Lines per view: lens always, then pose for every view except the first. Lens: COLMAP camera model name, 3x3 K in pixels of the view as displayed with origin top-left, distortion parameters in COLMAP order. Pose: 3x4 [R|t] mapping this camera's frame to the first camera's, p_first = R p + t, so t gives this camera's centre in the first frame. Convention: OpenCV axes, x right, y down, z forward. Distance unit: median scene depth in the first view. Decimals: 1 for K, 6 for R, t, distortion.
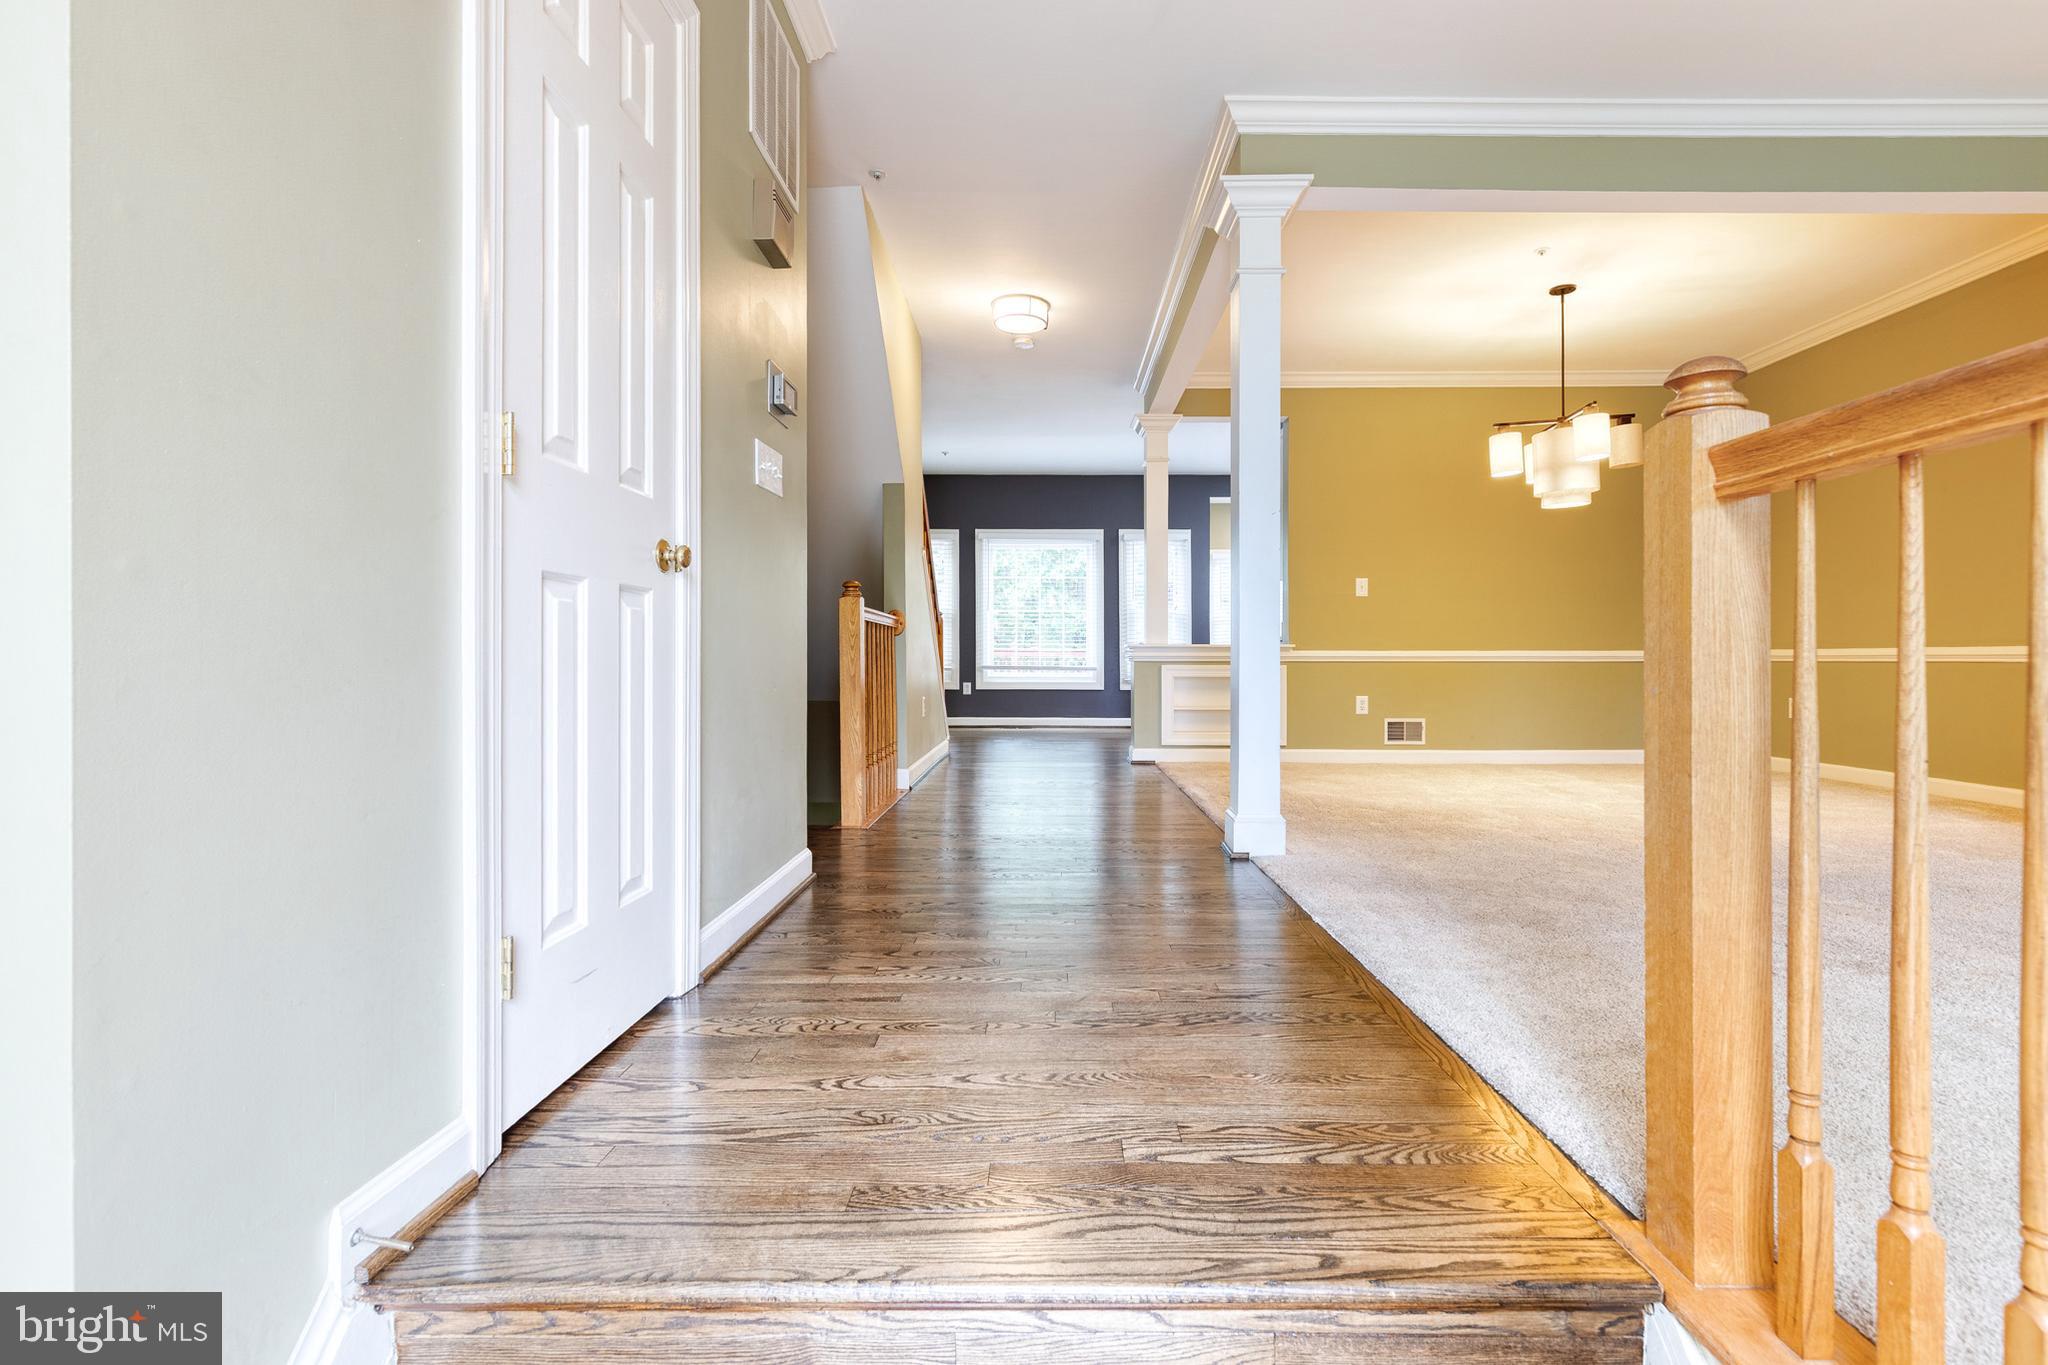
lens RADIAL K [[928.9, 0, 1042.7], [0, 928.9, 657.9], [0, 0, 1]] dist [0.006096, -0.000240]
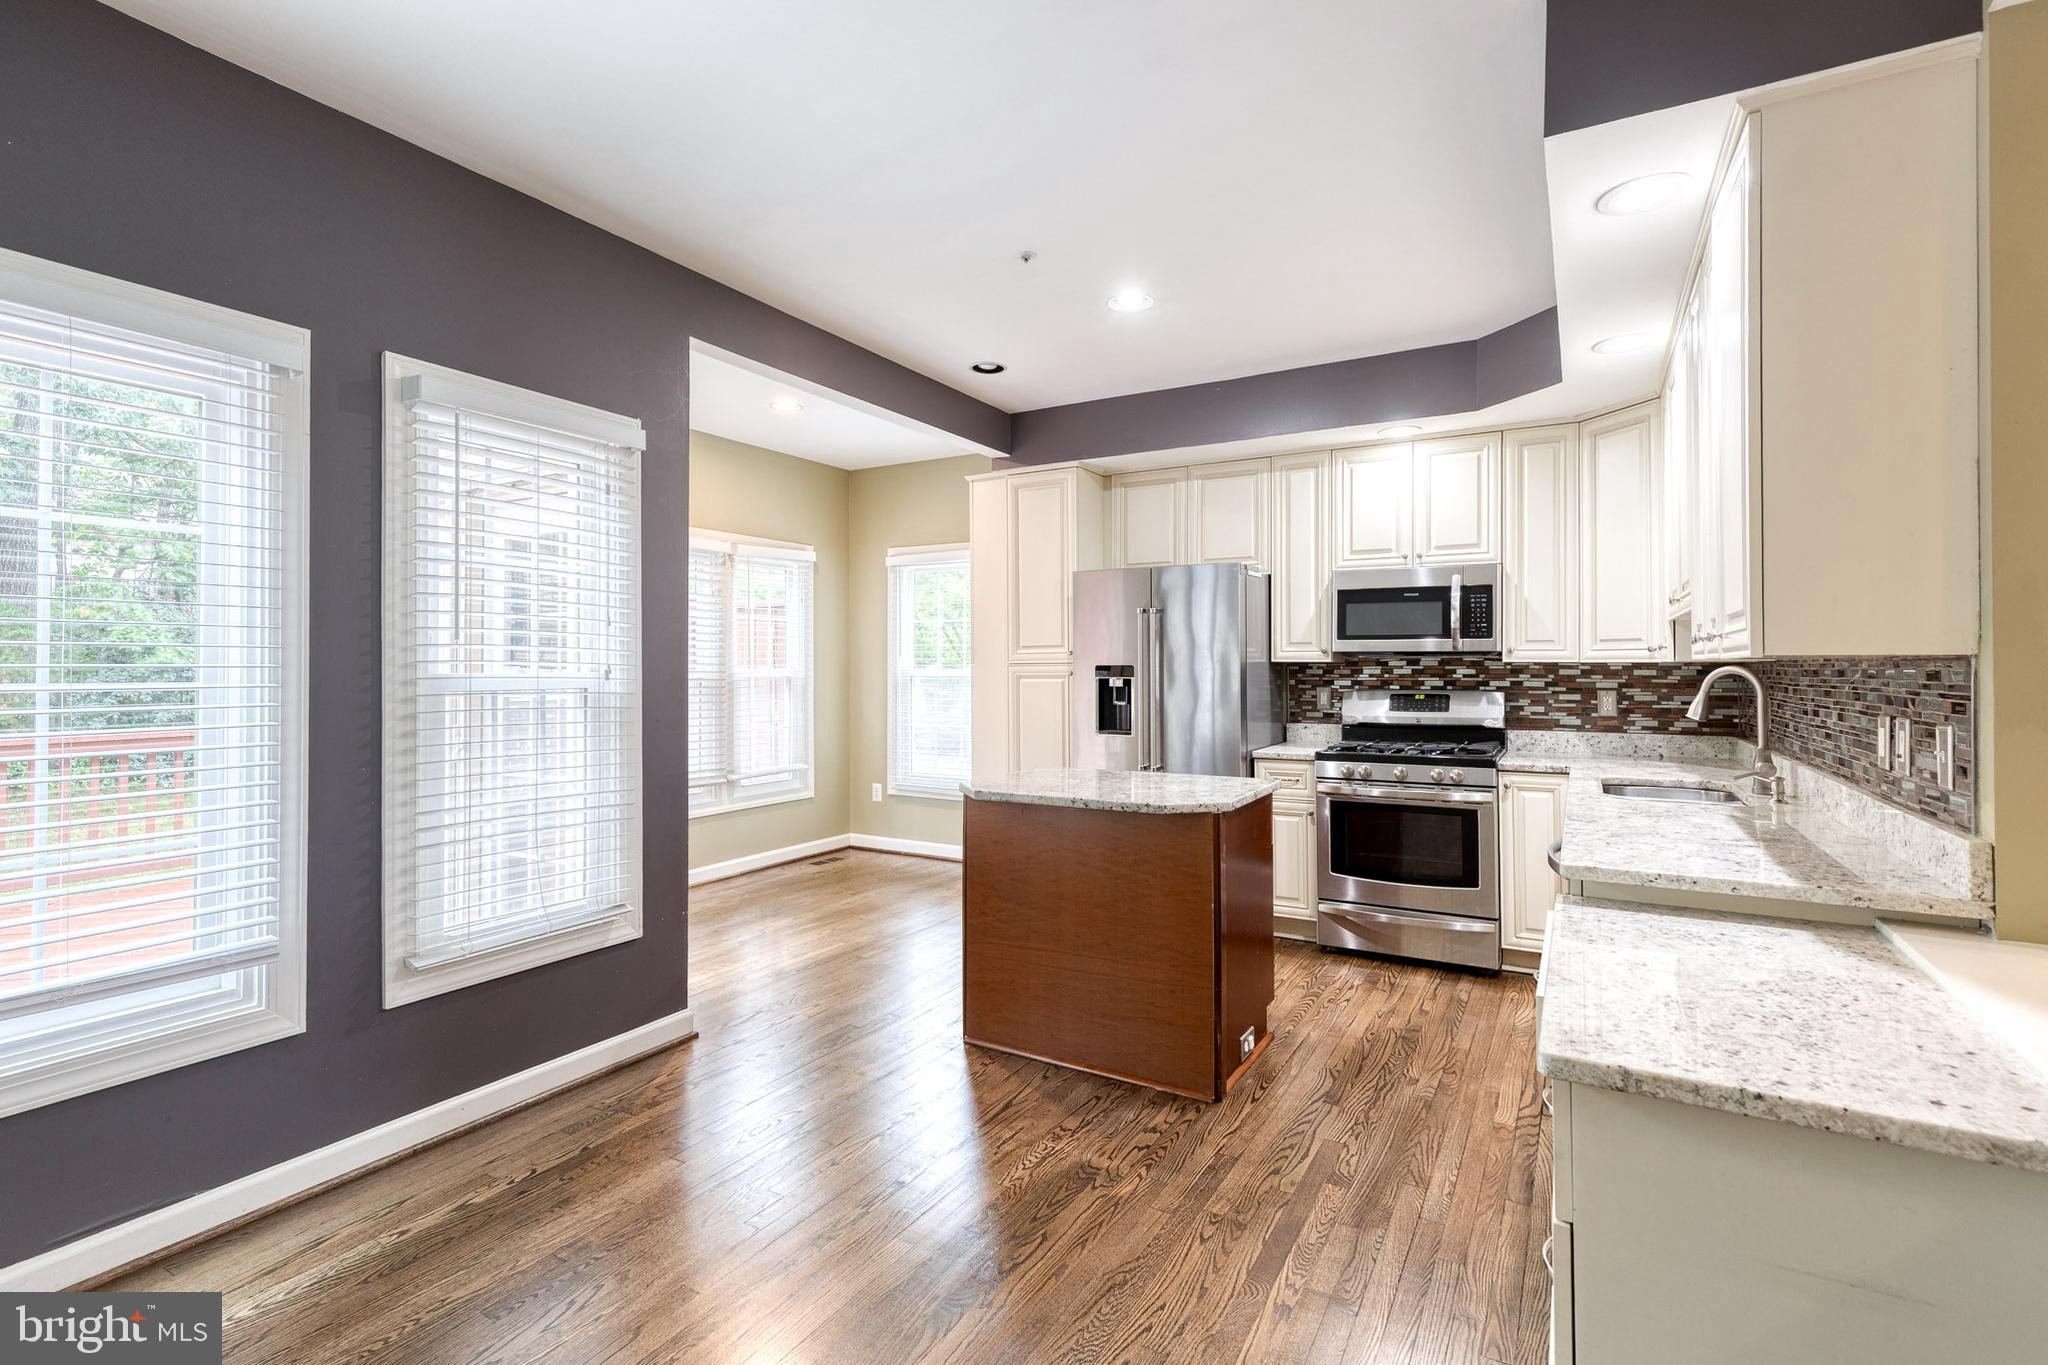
lens RADIAL K [[928.9, 0, 1042.7], [0, 928.9, 657.9], [0, 0, 1]] dist [0.006096, -0.000240]
pose [[0.489264, 0.008971, 0.872089, -0.072353], [-0.002543, 0.999958, -0.008860, -0.087930], [-0.872132, 0.002118, 0.489266, 1.142262]]
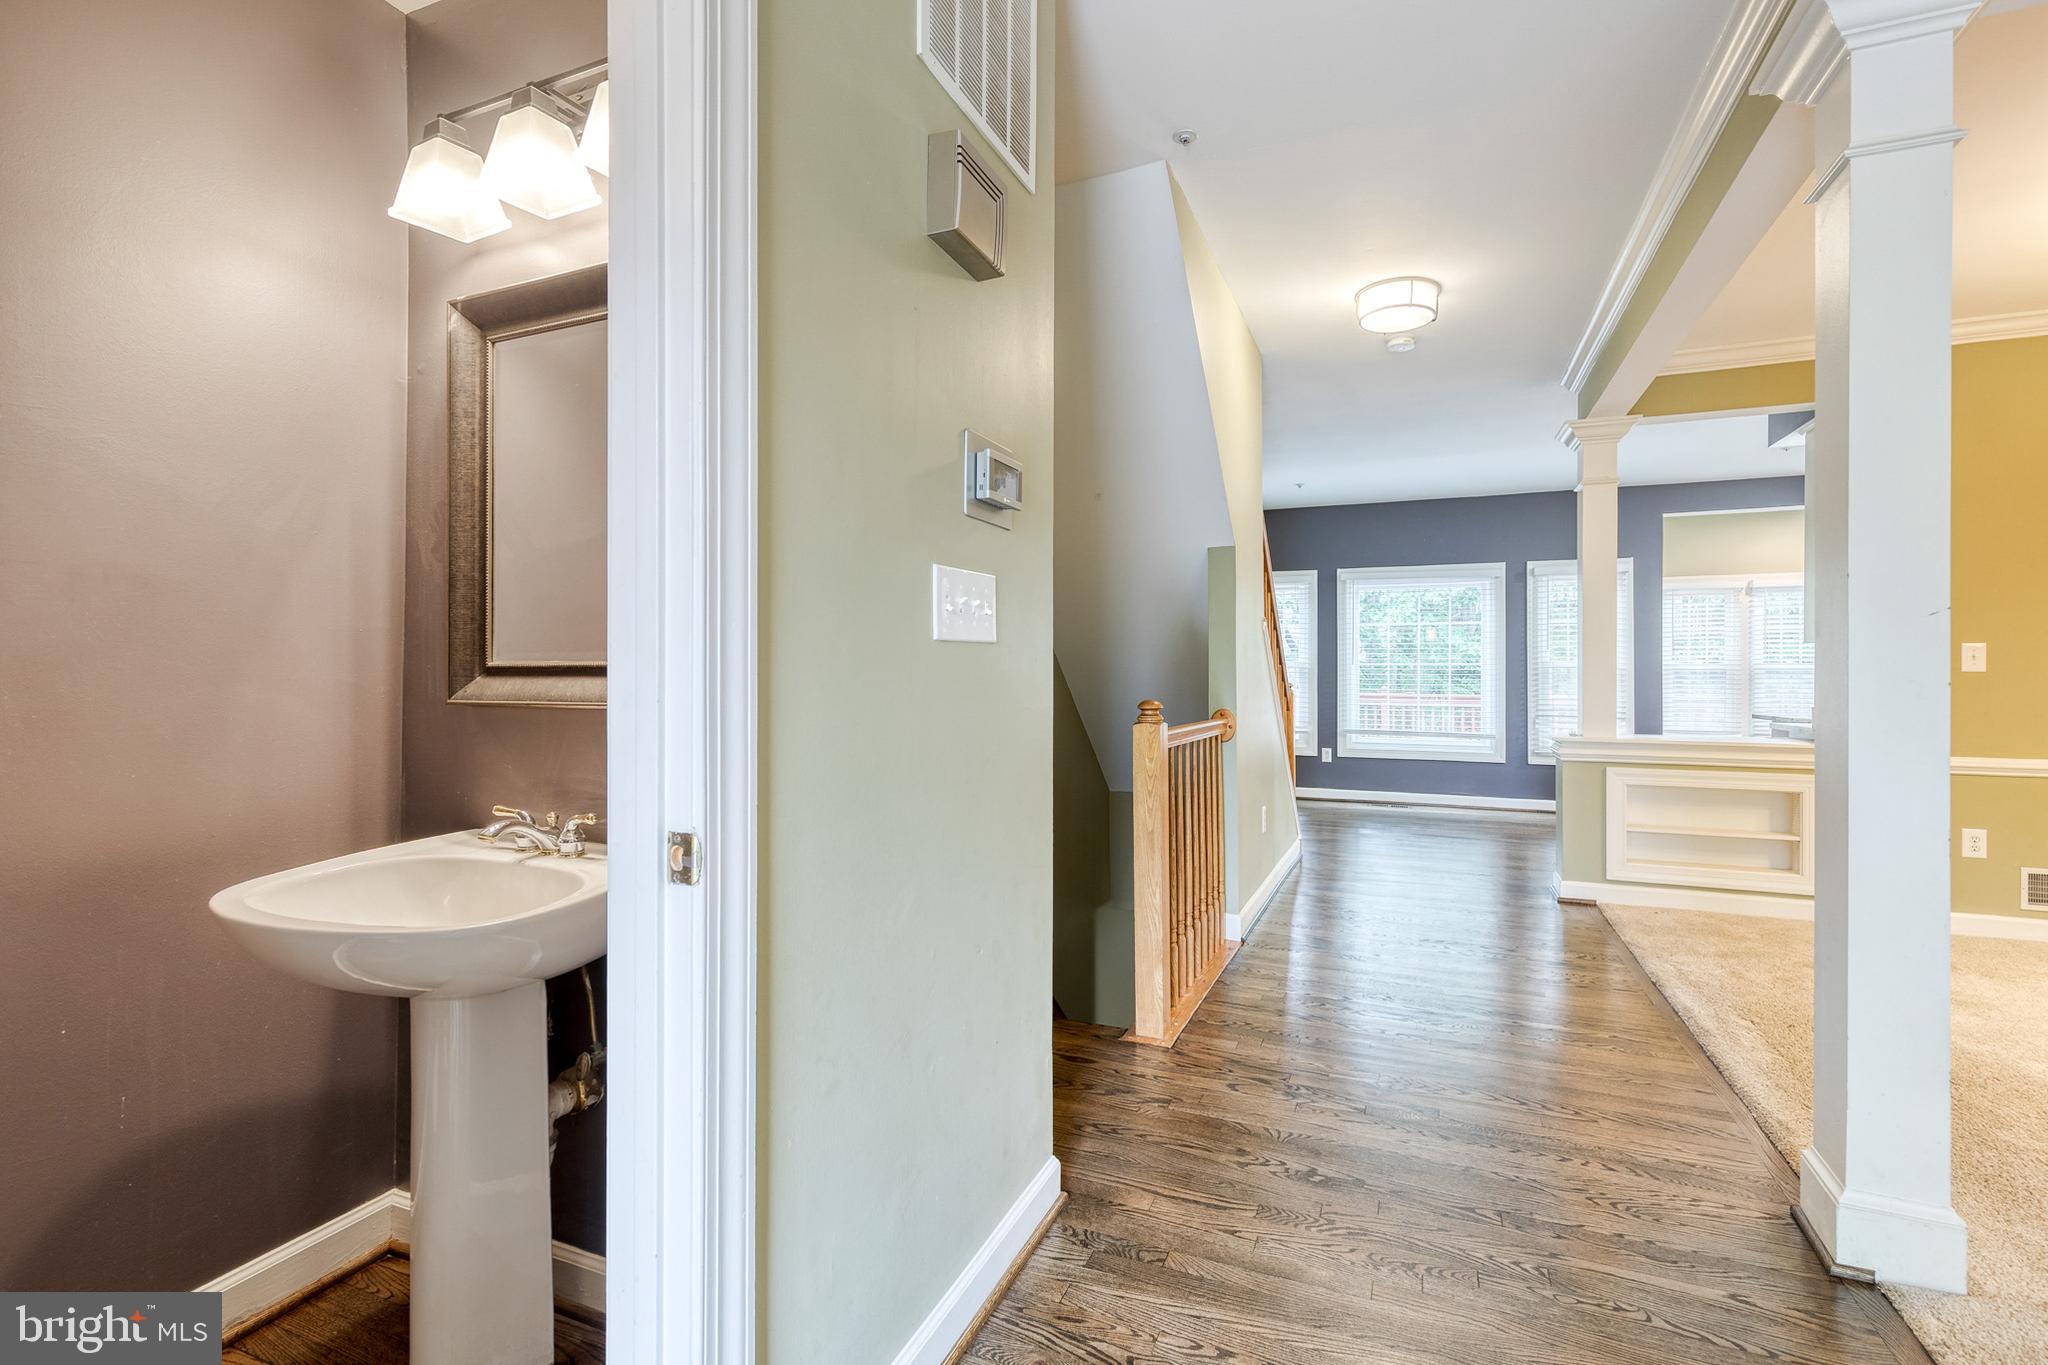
lens RADIAL K [[919.1, 0, 1036.8], [0, 919.1, 673.9], [0, 0, 1]] dist [0.001053, -0.000522]
pose [[0.924058, 0.002106, -0.382247, -0.006975], [-0.002962, 0.999994, -0.001652, -0.062473], [0.382242, 0.002659, 0.924059, 0.180543]]
